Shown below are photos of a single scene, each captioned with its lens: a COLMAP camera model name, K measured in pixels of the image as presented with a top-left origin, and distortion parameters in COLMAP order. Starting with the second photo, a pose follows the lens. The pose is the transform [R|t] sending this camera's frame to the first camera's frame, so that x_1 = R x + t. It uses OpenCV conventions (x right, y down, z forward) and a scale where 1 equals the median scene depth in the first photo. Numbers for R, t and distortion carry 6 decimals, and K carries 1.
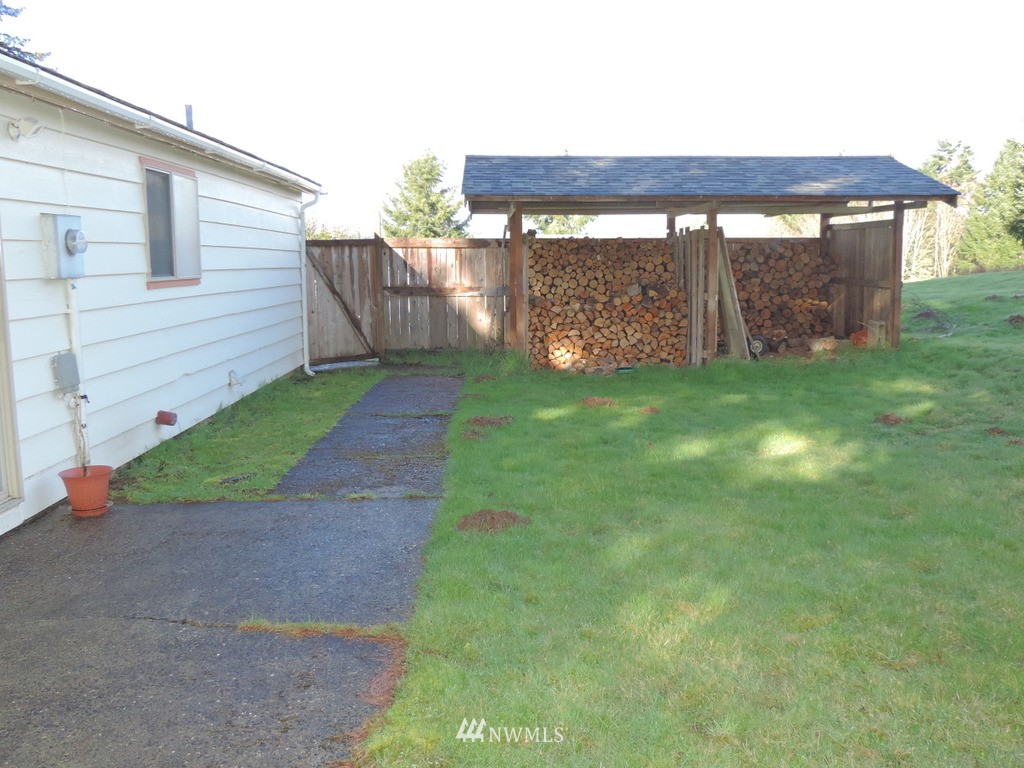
lens RADIAL K [[875.6, 0, 511.6], [0, 875.6, 379.1], [0, 0, 1]] dist [-0.015844, -0.011994]
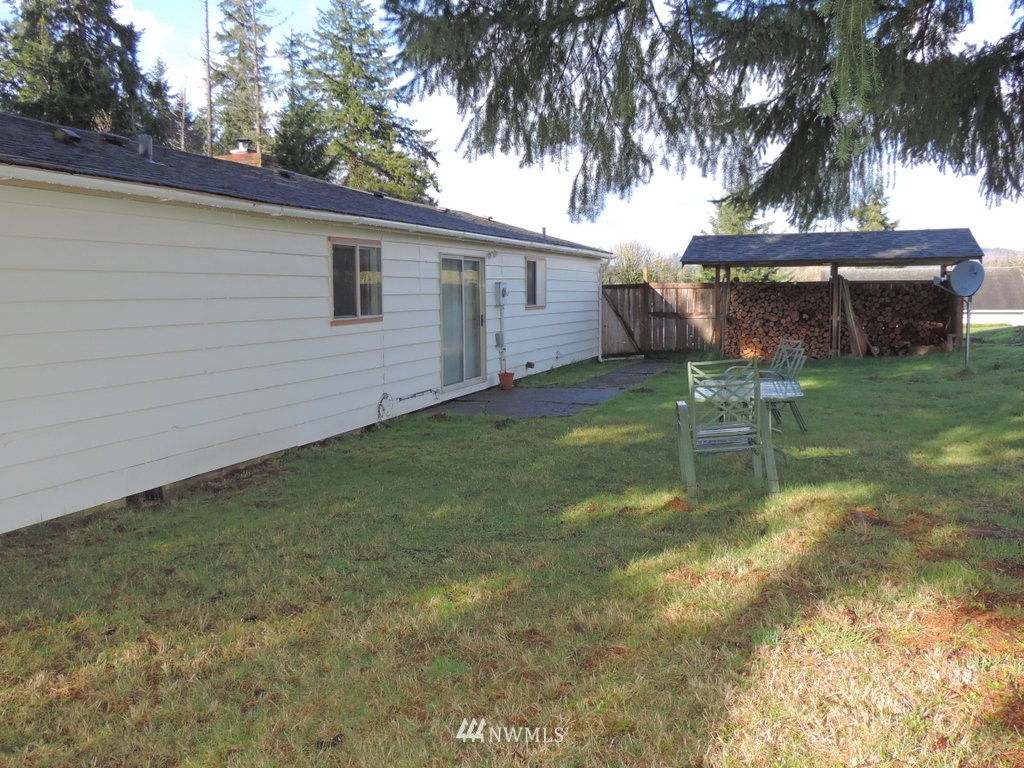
lens RADIAL K [[875.6, 0, 512.7], [0, 875.6, 382.9], [0, 0, 1]] dist [-0.015844, -0.011994]
pose [[0.933101, 0.031387, -0.358243, 0.223053], [-0.042588, 0.998818, -0.023415, 0.082222], [0.357084, 0.037105, 0.933335, -0.667523]]
